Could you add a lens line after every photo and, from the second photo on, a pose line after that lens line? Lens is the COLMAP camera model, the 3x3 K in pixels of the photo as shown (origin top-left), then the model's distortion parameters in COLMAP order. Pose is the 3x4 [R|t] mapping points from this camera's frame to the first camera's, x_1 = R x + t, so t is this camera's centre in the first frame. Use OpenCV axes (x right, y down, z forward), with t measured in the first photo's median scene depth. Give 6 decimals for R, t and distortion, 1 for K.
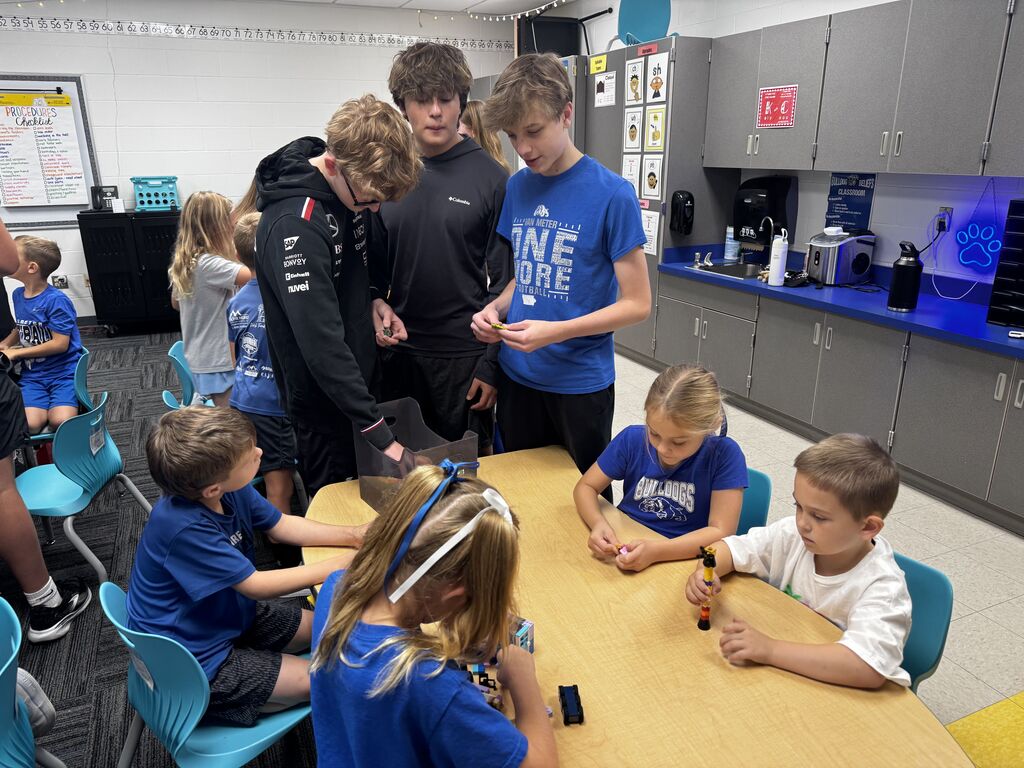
lens RADIAL K [[724.0, 0, 517.5], [0, 724.0, 393.4], [0, 0, 1]] dist [0.034302, -0.037602]
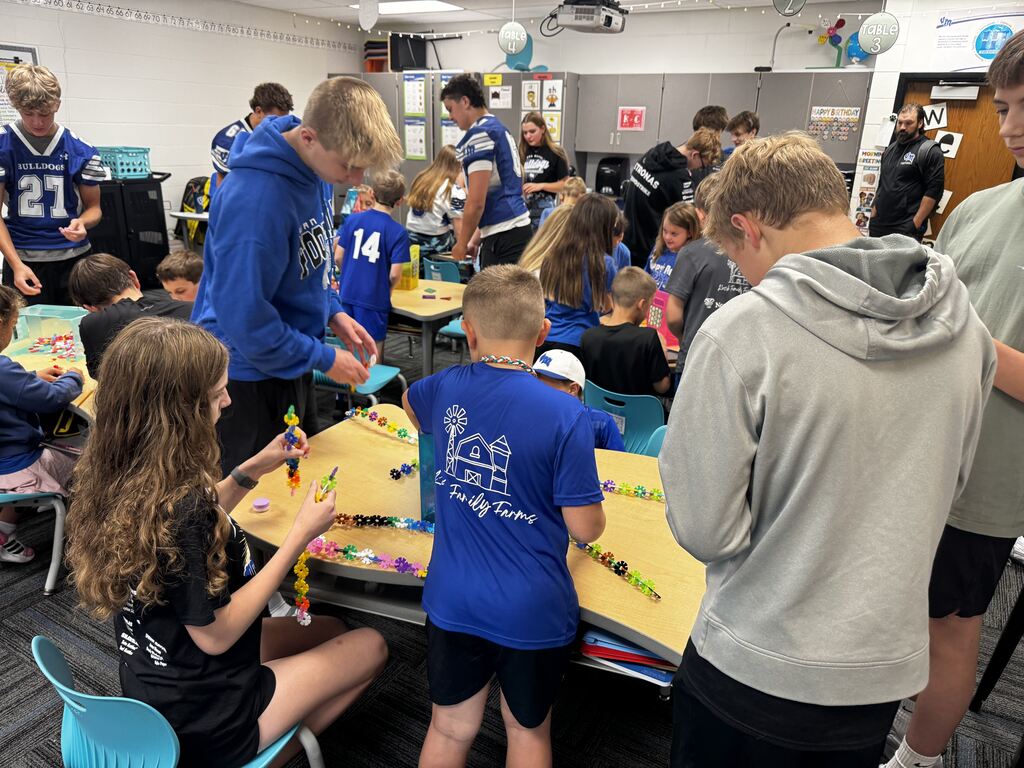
lens RADIAL K [[724.0, 0, 507.1], [0, 724.0, 379.7], [0, 0, 1]] dist [0.034302, -0.037602]
pose [[0.821883, -0.151401, 0.549168, -0.833328], [0.144471, 0.987915, 0.056145, 0.083122], [-0.551032, 0.033194, 0.833824, -0.259734]]
